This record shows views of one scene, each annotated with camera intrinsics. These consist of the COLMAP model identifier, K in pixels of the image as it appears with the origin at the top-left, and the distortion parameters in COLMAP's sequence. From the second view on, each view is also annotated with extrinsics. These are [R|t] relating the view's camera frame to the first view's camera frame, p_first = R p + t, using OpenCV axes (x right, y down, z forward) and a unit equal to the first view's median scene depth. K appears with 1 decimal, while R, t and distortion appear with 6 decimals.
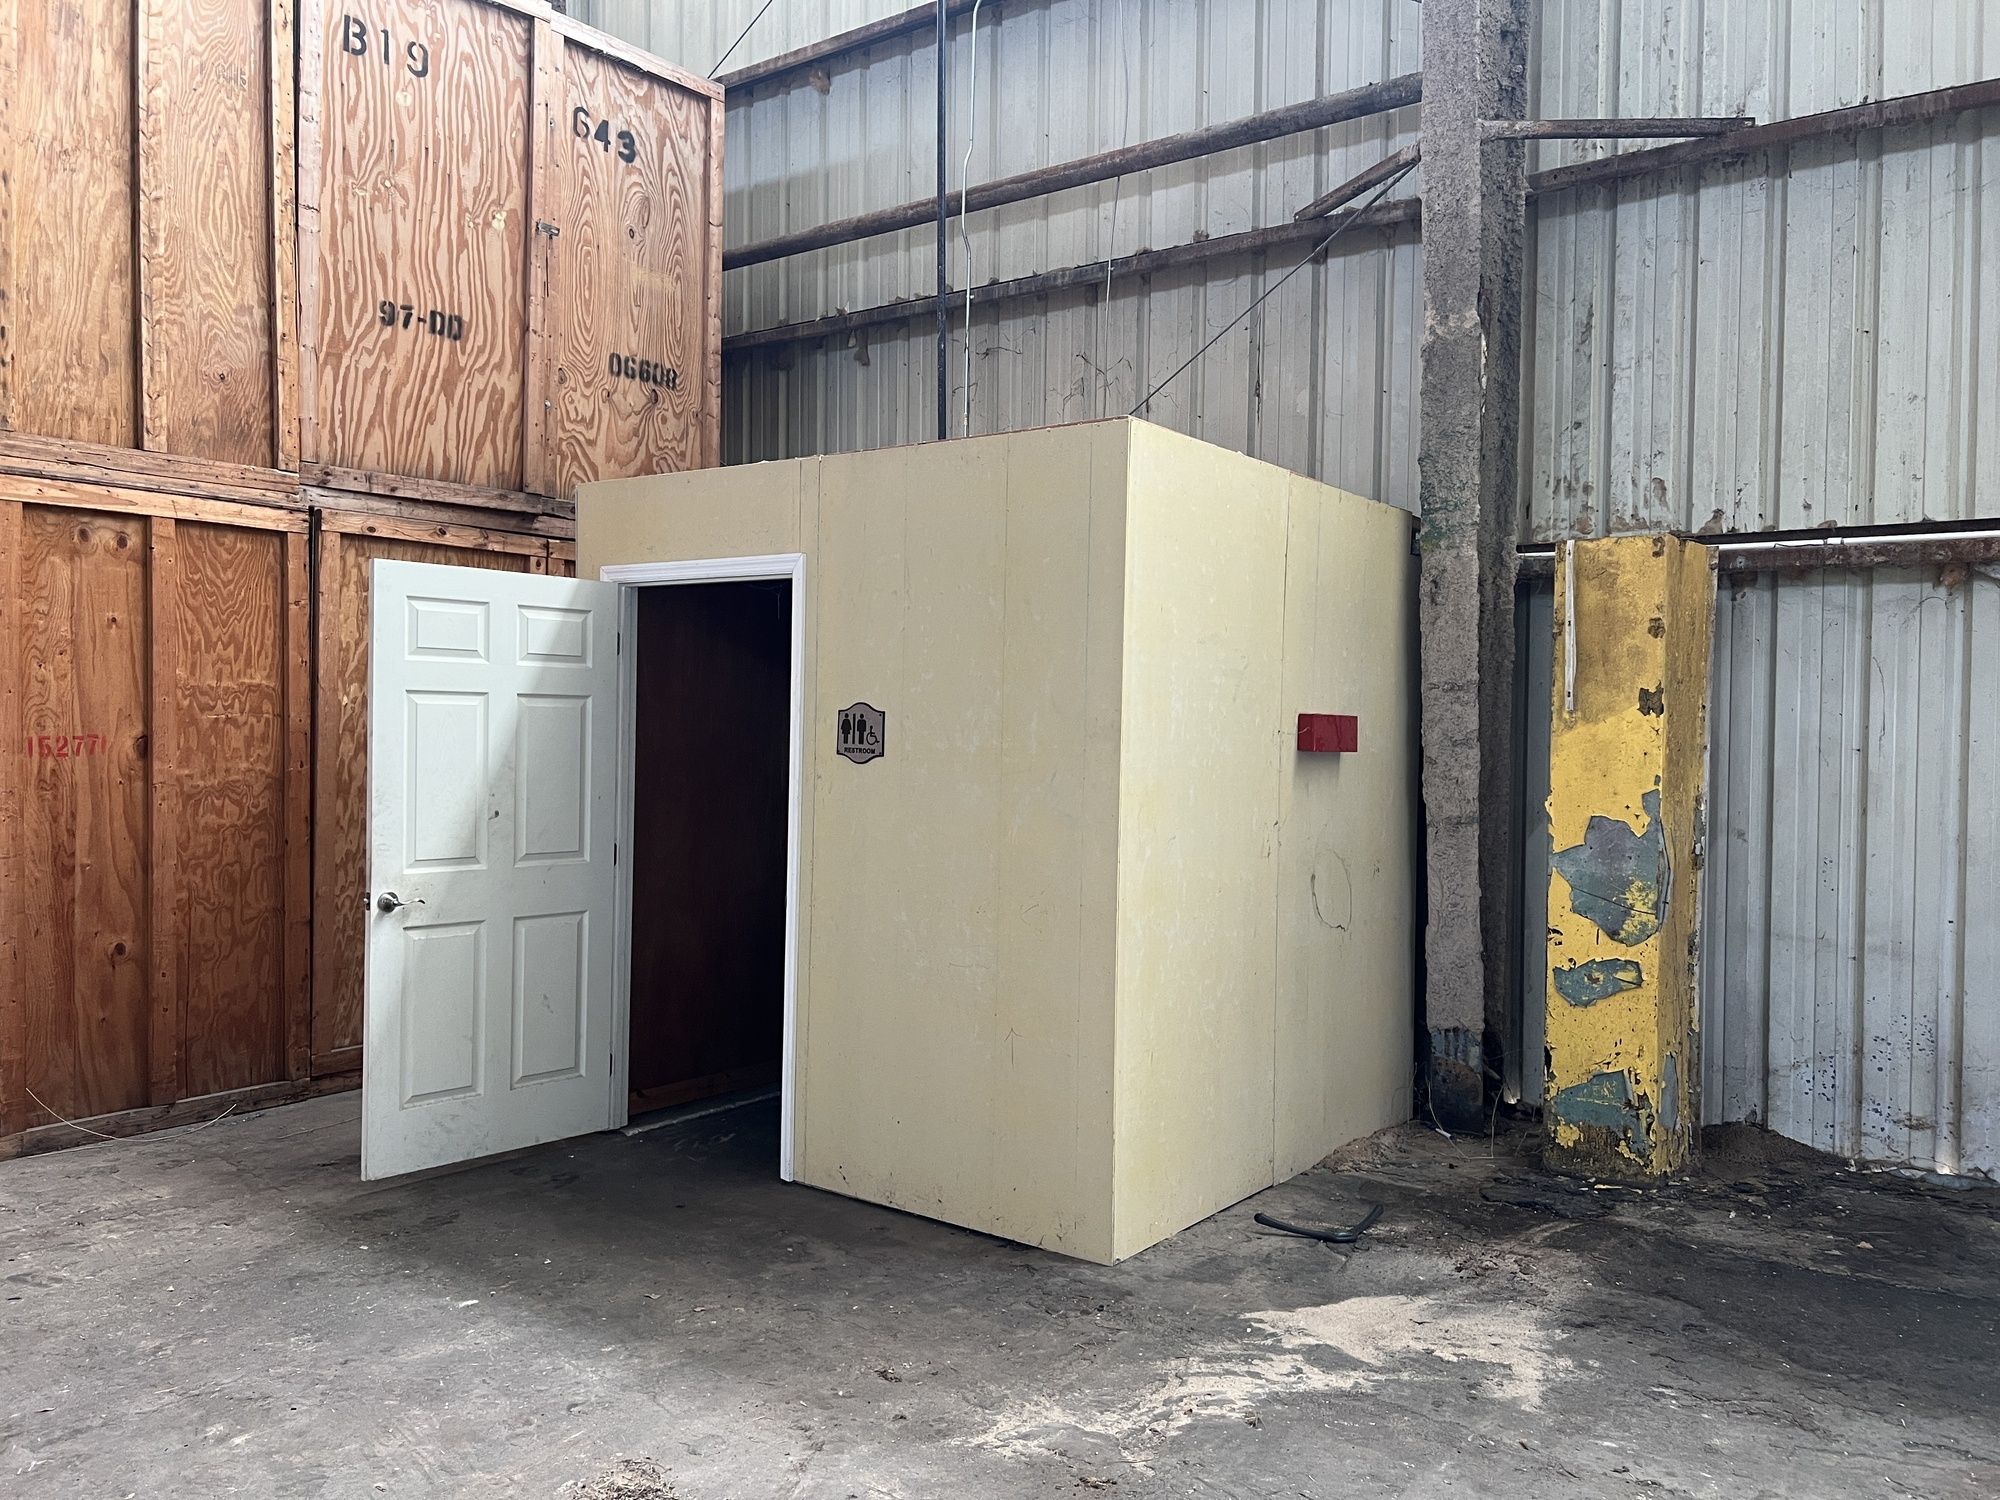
lens RADIAL K [[1505.4, 0, 1000.0], [0, 1505.4, 750.0], [0, 0, 1]] dist [0.021378, 0.000687]
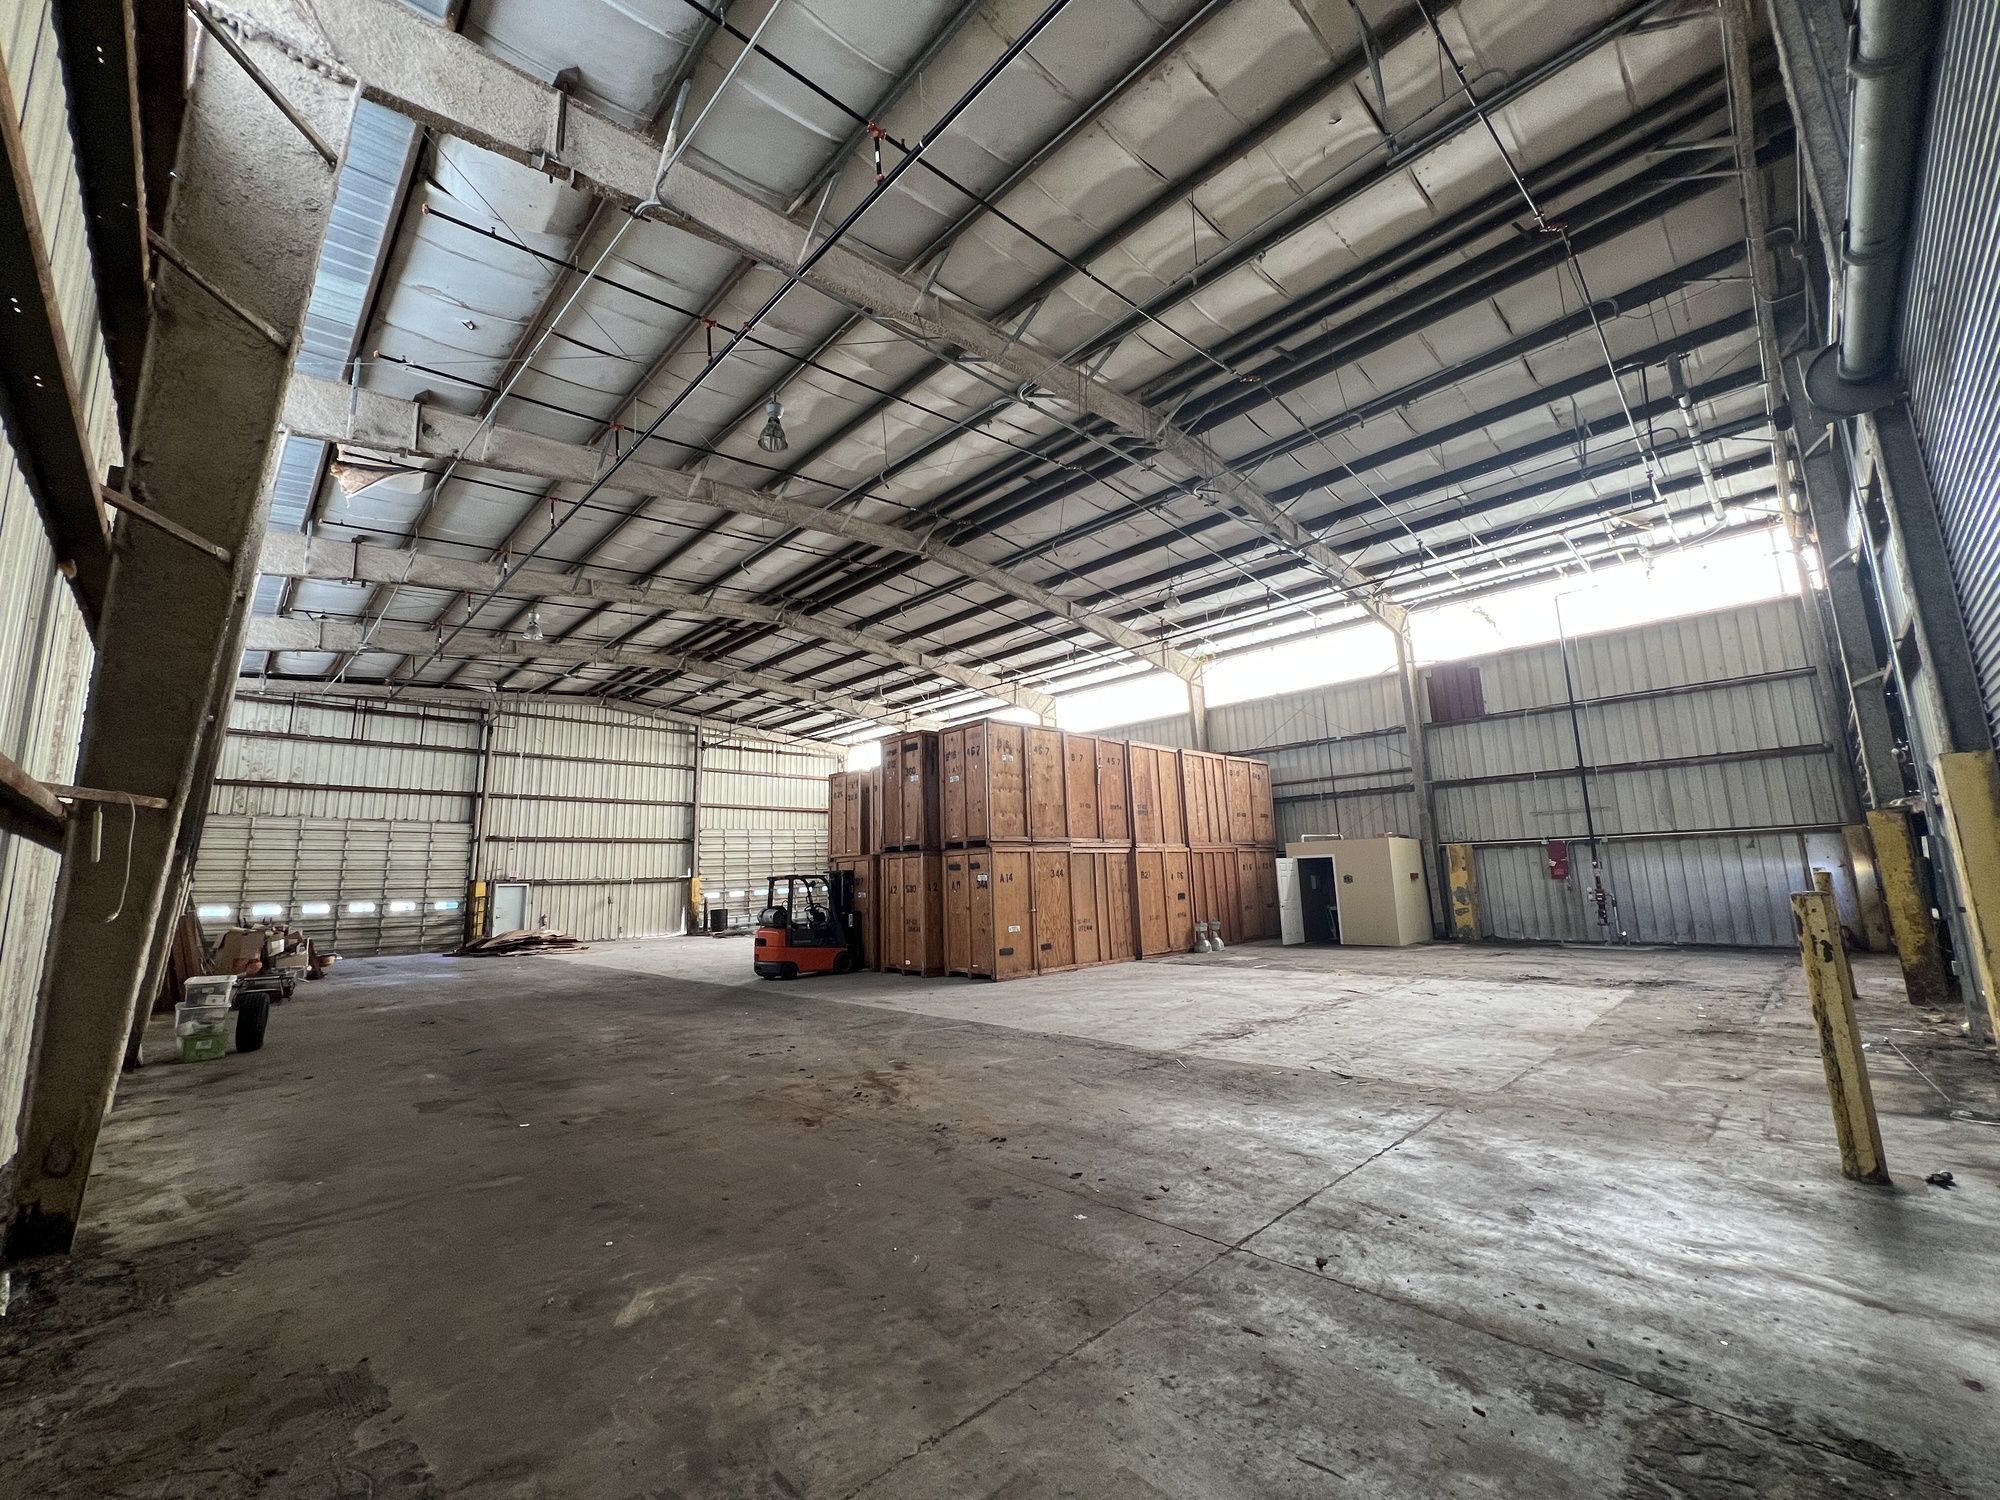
lens RADIAL K [[800.4, 0, 991.3], [0, 800.4, 741.3], [0, 0, 1]] dist [-0.001613, -0.000329]
pose [[0.986711, -0.072409, -0.145456, -0.957565], [0.044188, 0.981056, -0.188619, -0.009155], [0.156358, 0.179685, 0.971218, -2.543619]]
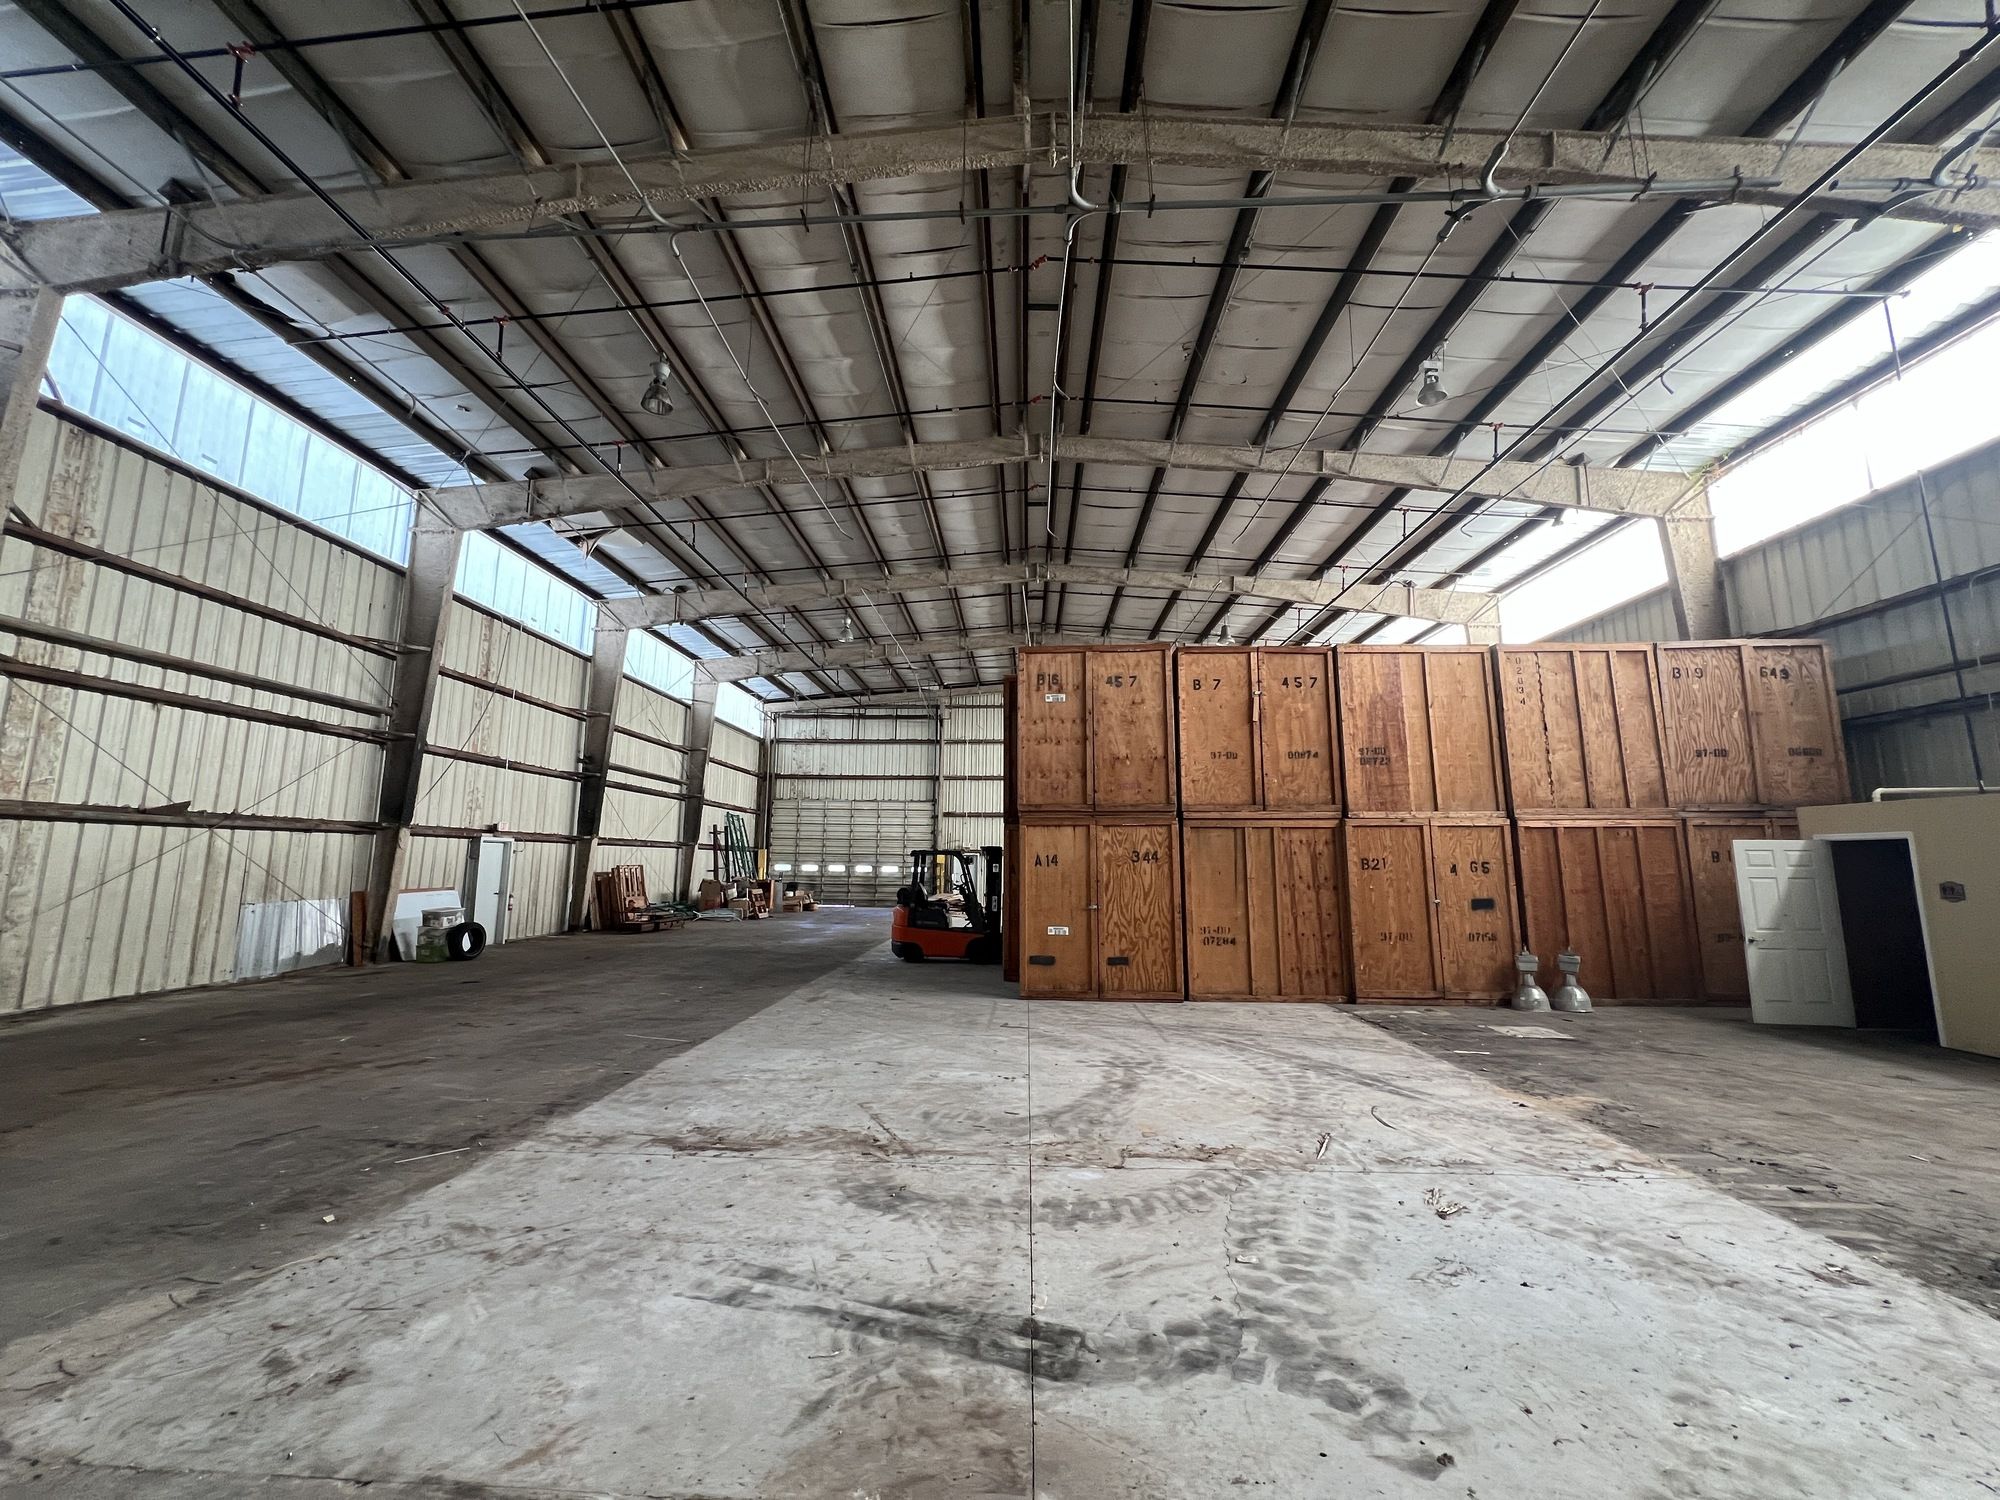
lens RADIAL K [[800.4, 0, 991.3], [0, 800.4, 741.3], [0, 0, 1]] dist [-0.001613, -0.000329]
pose [[0.563513, -0.137140, -0.814645, 0.133599], [-0.010156, 0.984900, -0.172826, -0.010700], [0.826045, 0.105664, 0.553611, -1.214647]]
